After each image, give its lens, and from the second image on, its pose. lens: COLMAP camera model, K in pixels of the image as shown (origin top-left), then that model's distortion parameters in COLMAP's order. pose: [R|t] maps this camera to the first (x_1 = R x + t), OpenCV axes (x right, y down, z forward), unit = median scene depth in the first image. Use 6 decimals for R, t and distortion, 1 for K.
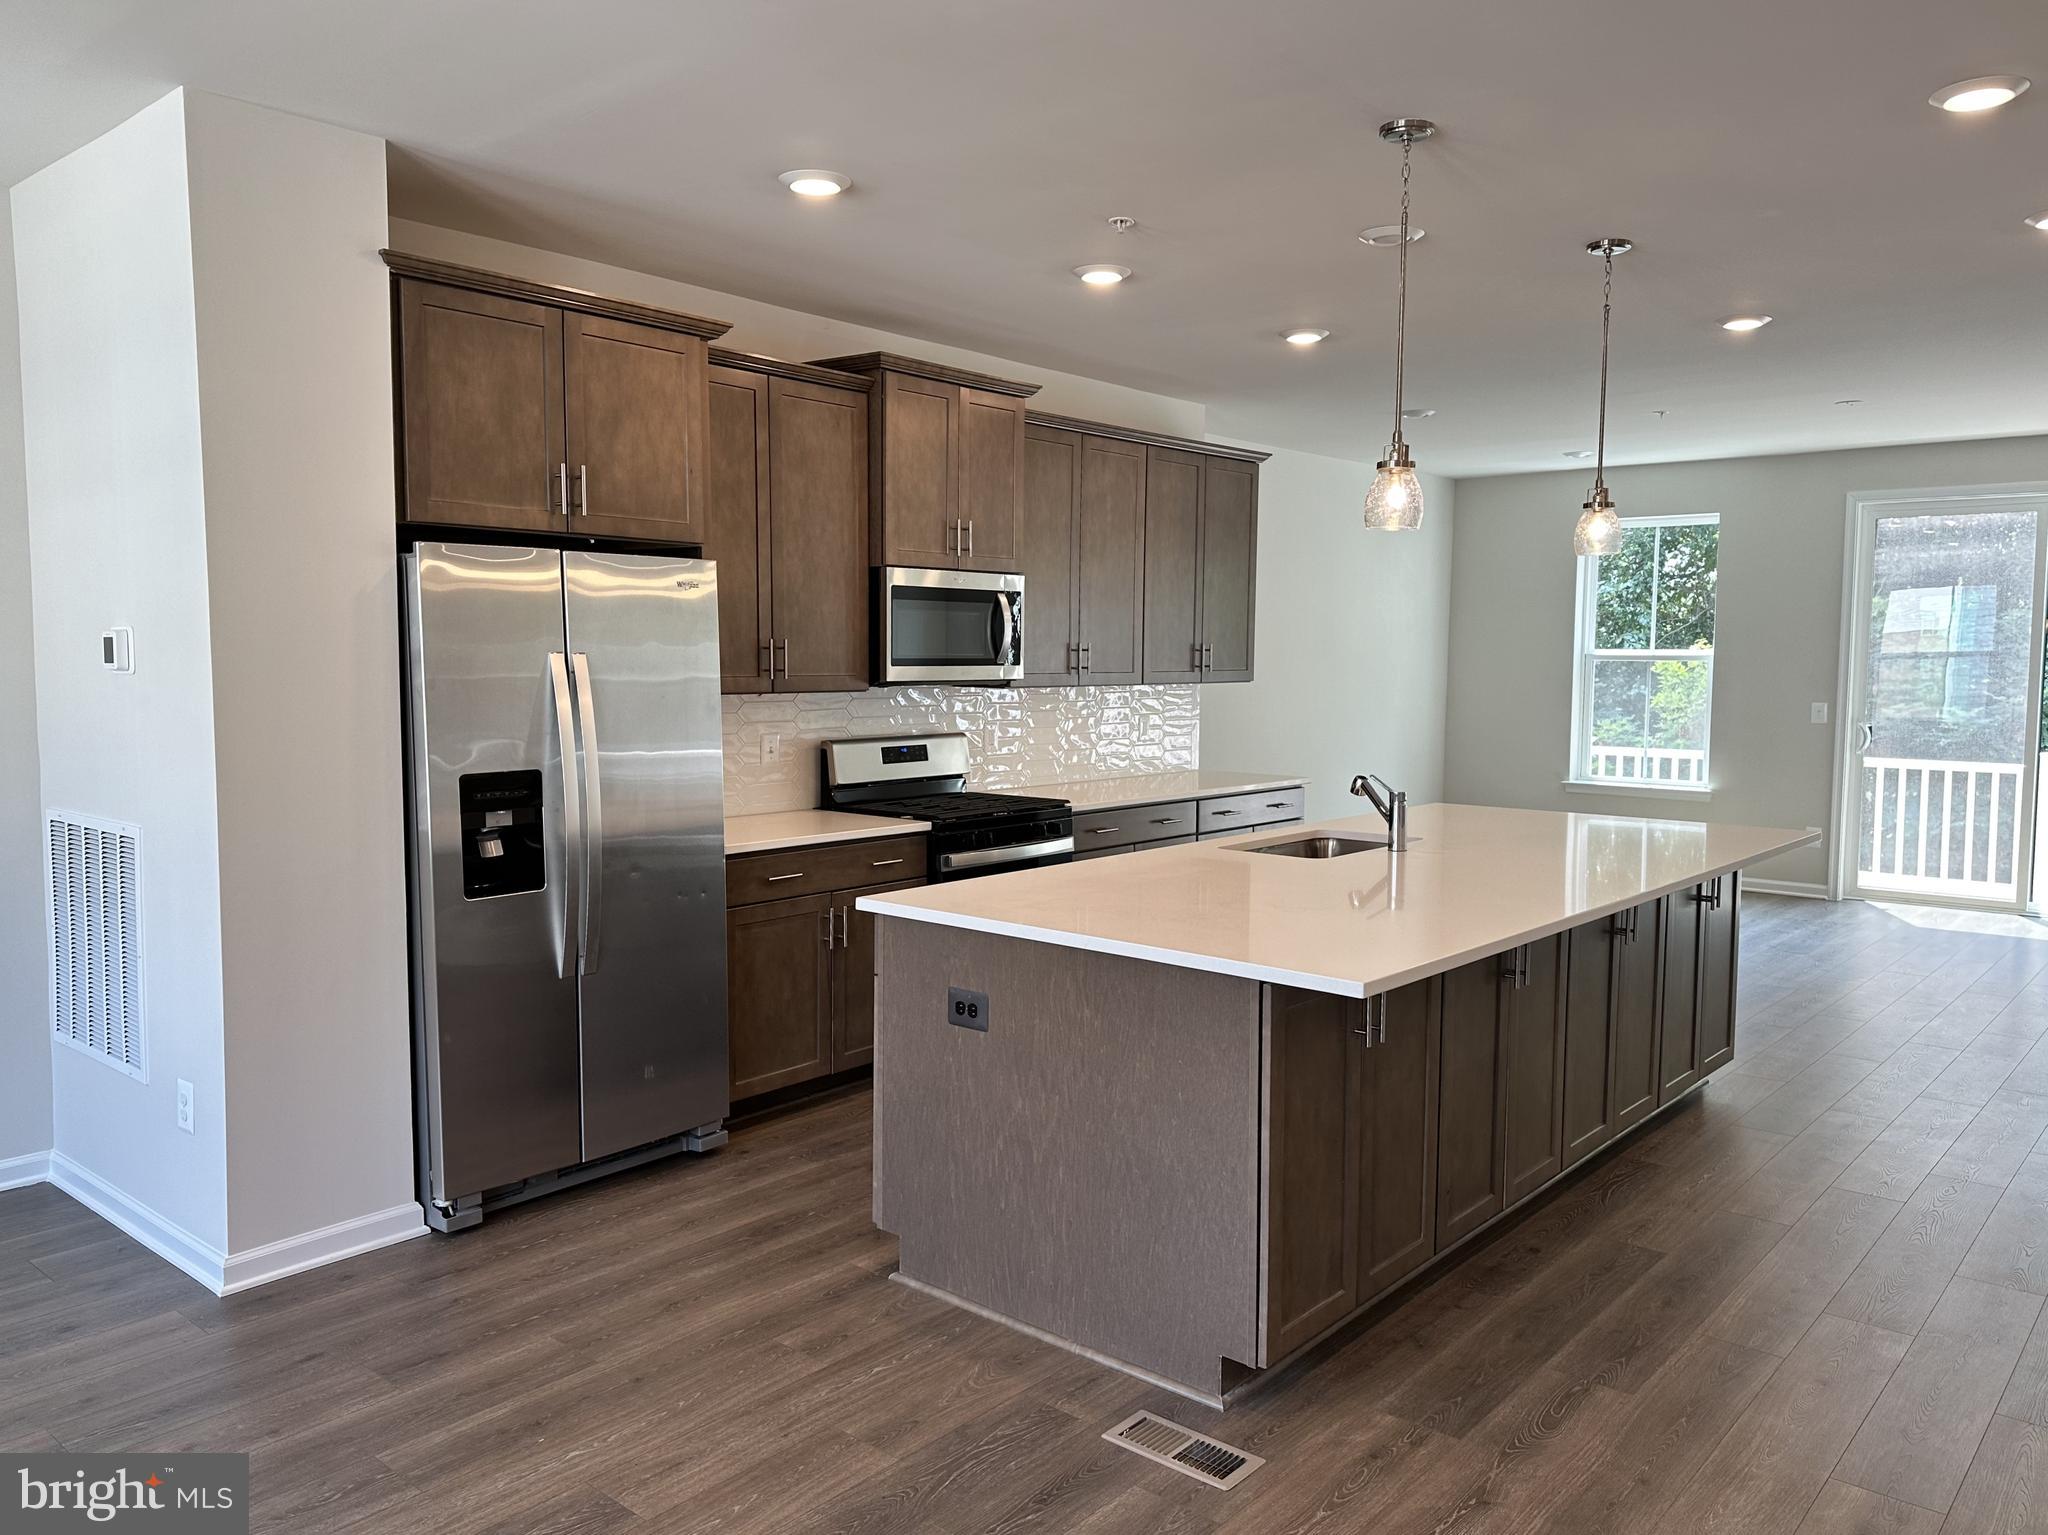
lens RADIAL K [[1469.3, 0, 1024.0], [0, 1469.3, 767.5], [0, 0, 1]] dist [0.053104, -0.108311]
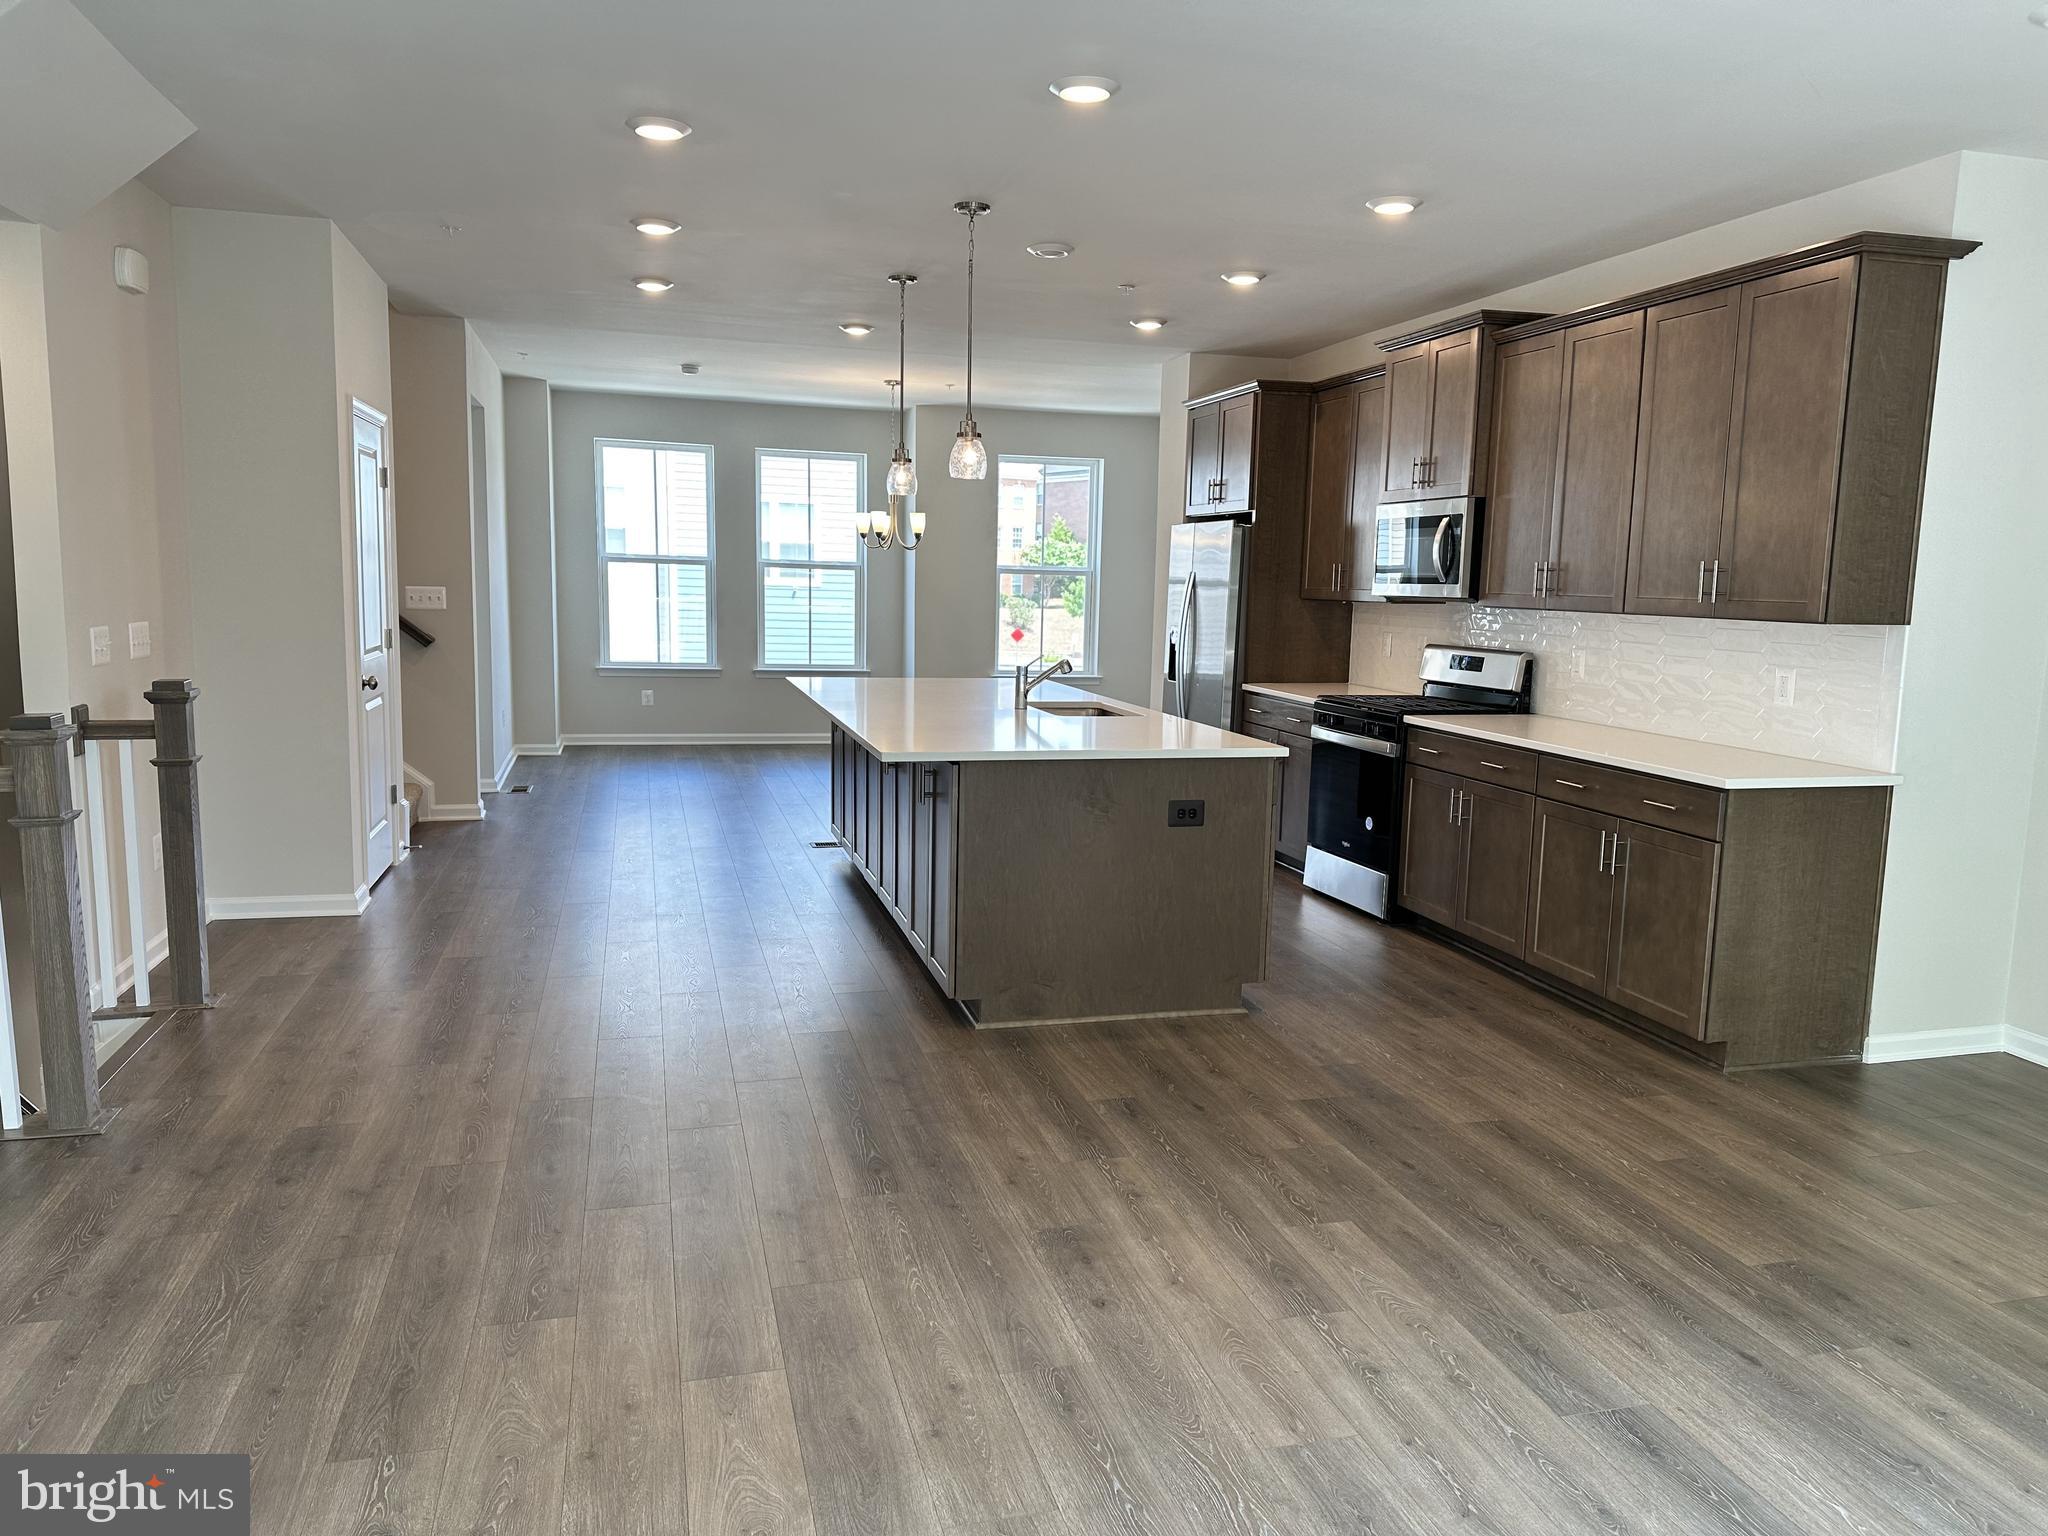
lens RADIAL K [[1420.8, 0, 1024.0], [0, 1420.8, 768.0], [0, 0, 1]] dist [0.075512, -0.096343]
pose [[-0.555035, 0.091350, -0.826796, 1.624089], [-0.091196, 0.981278, 0.169639, -0.134917], [0.826813, 0.169556, -0.536313, 2.068807]]
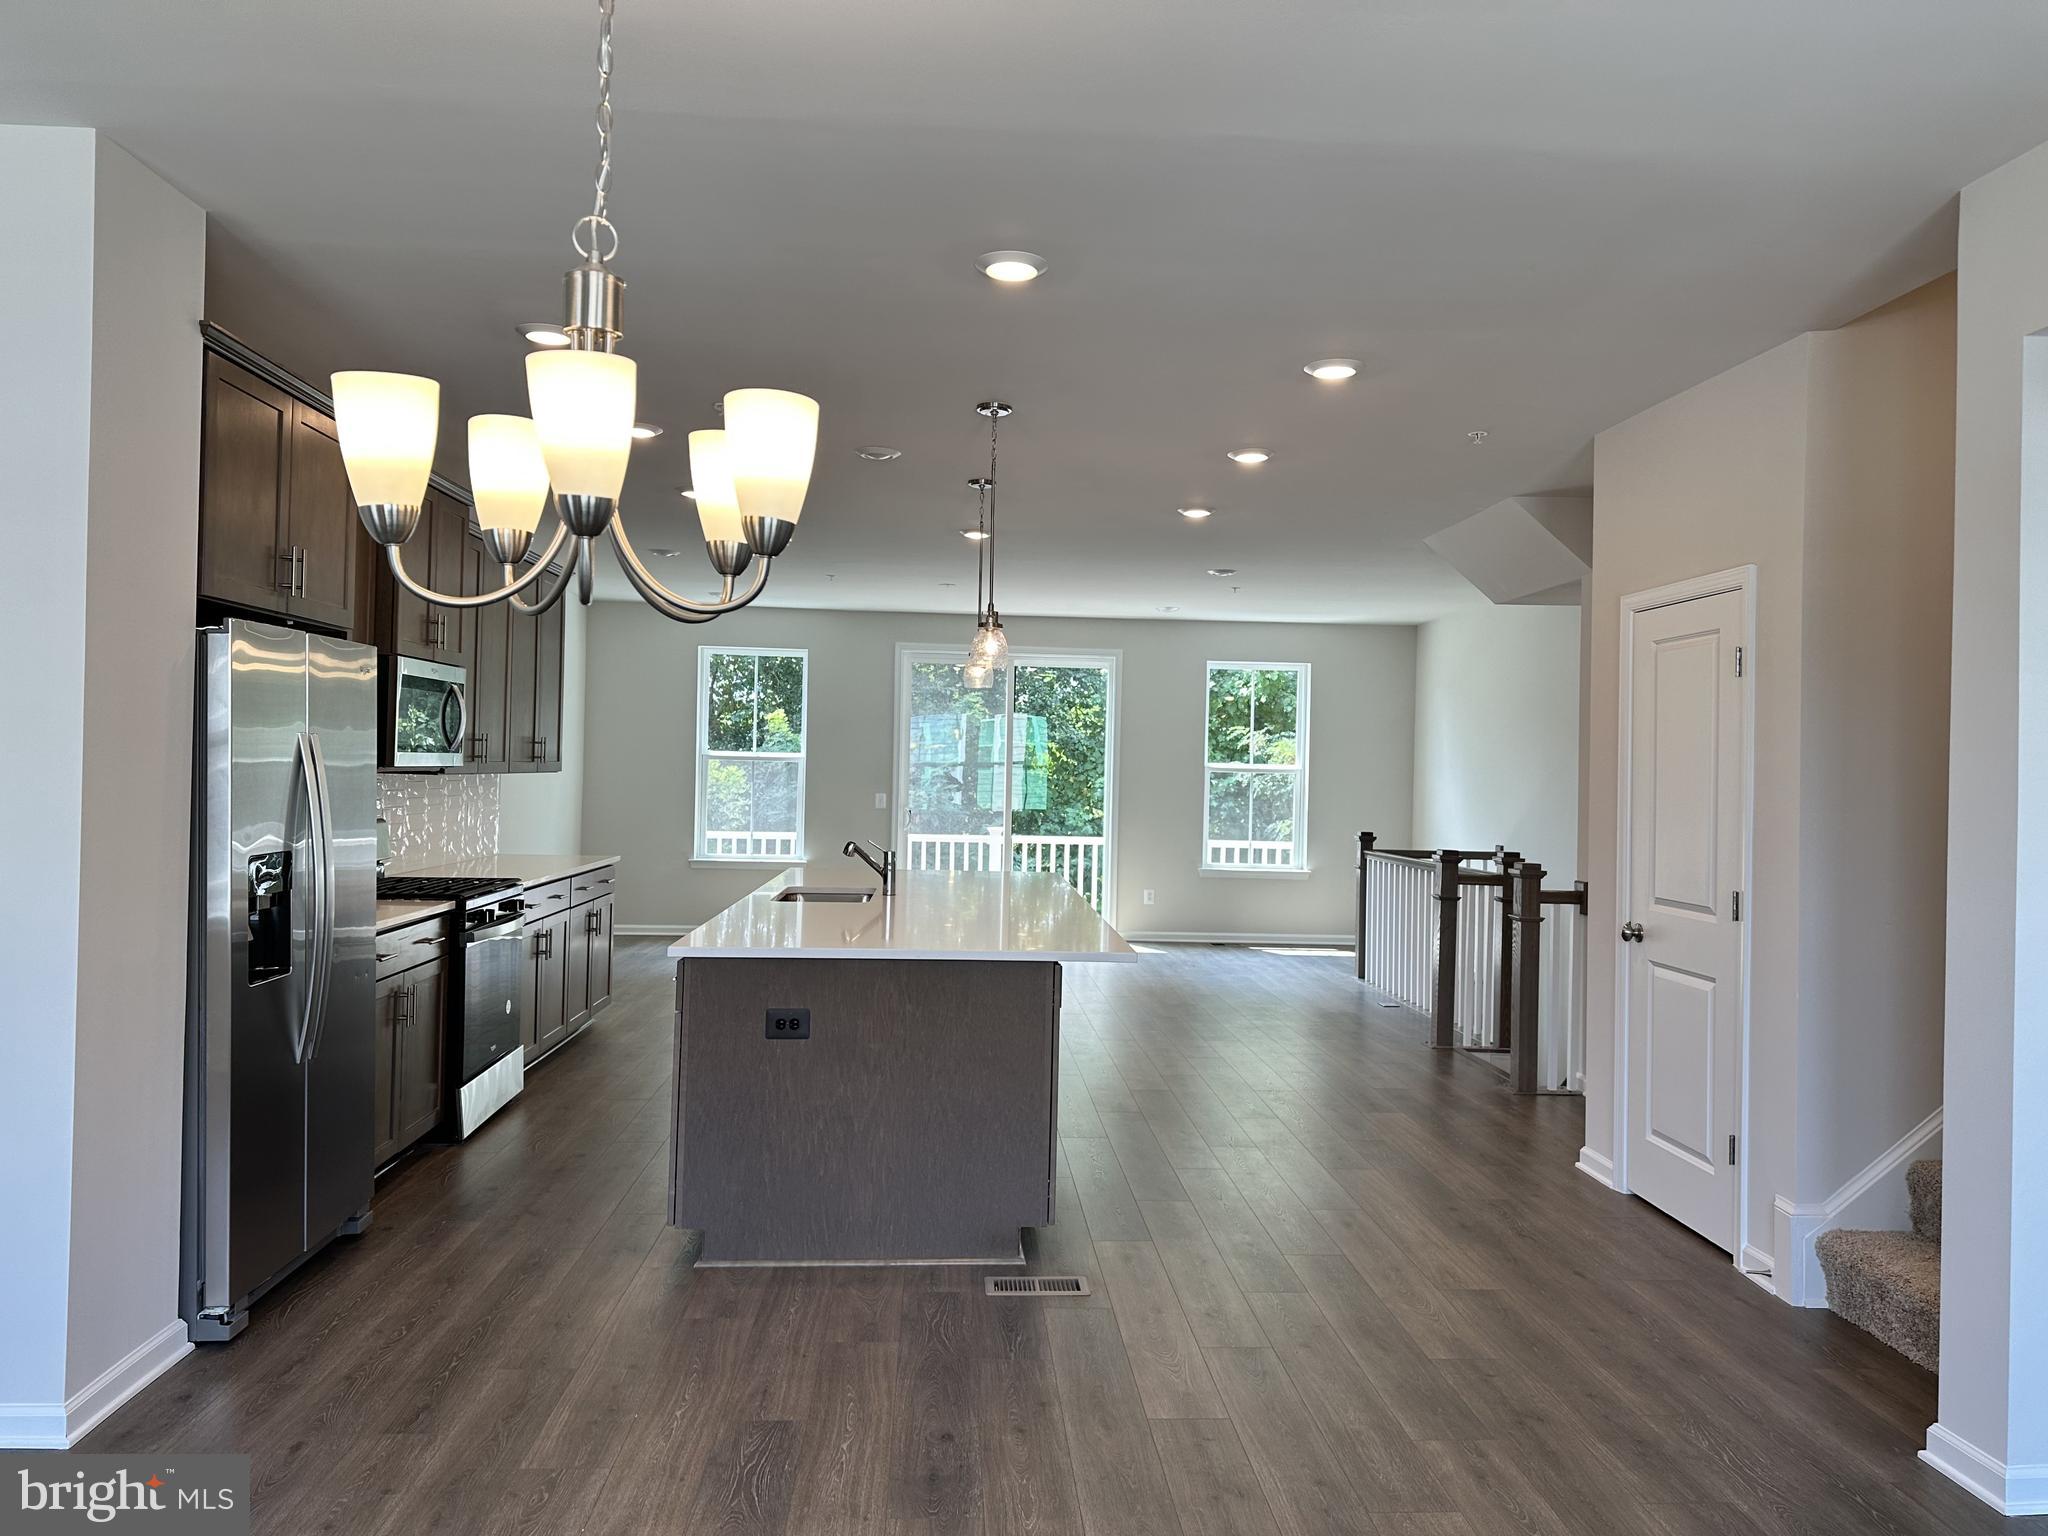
lens RADIAL K [[1433.5, 0, 1024.0], [0, 1433.5, 768.0], [0, 0, 1]] dist [-0.046742, -0.001548]
pose [[0.714576, 0.006392, 0.699528, -0.648936], [0.042833, 0.997682, -0.052872, 0.016864], [-0.698245, 0.067744, 0.712646, -0.022347]]
